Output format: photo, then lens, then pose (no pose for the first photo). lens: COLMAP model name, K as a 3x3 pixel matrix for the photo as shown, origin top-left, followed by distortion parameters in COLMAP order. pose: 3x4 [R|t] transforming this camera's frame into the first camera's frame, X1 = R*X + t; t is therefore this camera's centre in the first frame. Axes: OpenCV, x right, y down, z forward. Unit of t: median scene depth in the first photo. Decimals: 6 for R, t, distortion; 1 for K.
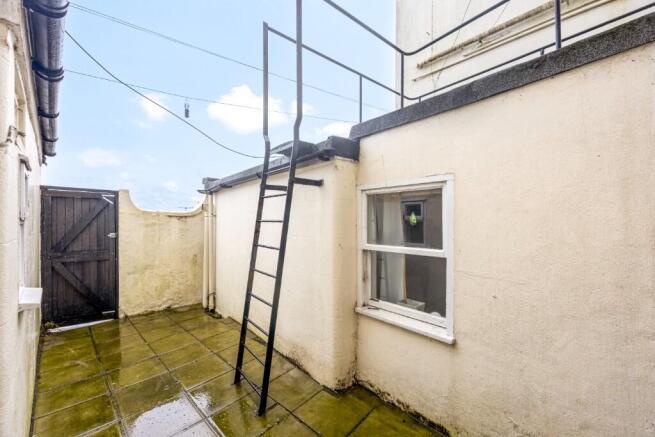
lens RADIAL K [[260.8, 0, 330.4], [0, 260.8, 219.5], [0, 0, 1]] dist [-0.002115, -0.000165]
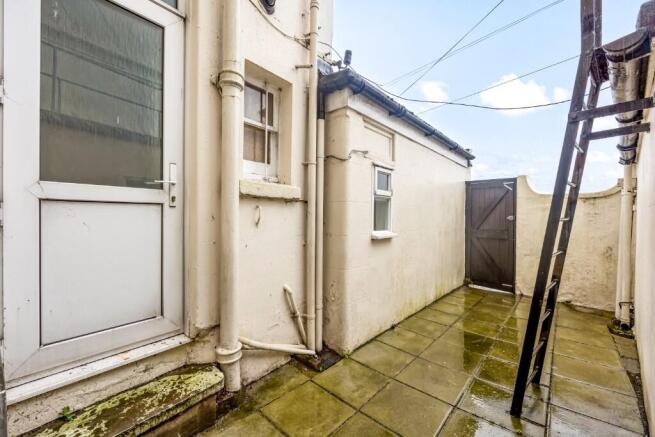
lens RADIAL K [[260.8, 0, 330.3], [0, 260.8, 217.0], [0, 0, 1]] dist [-0.002115, -0.000165]
pose [[0.032180, 0.002709, -0.999478, 0.253017], [-0.001176, 0.999996, 0.002673, 0.053865], [0.999481, 0.001089, 0.032183, 0.183729]]
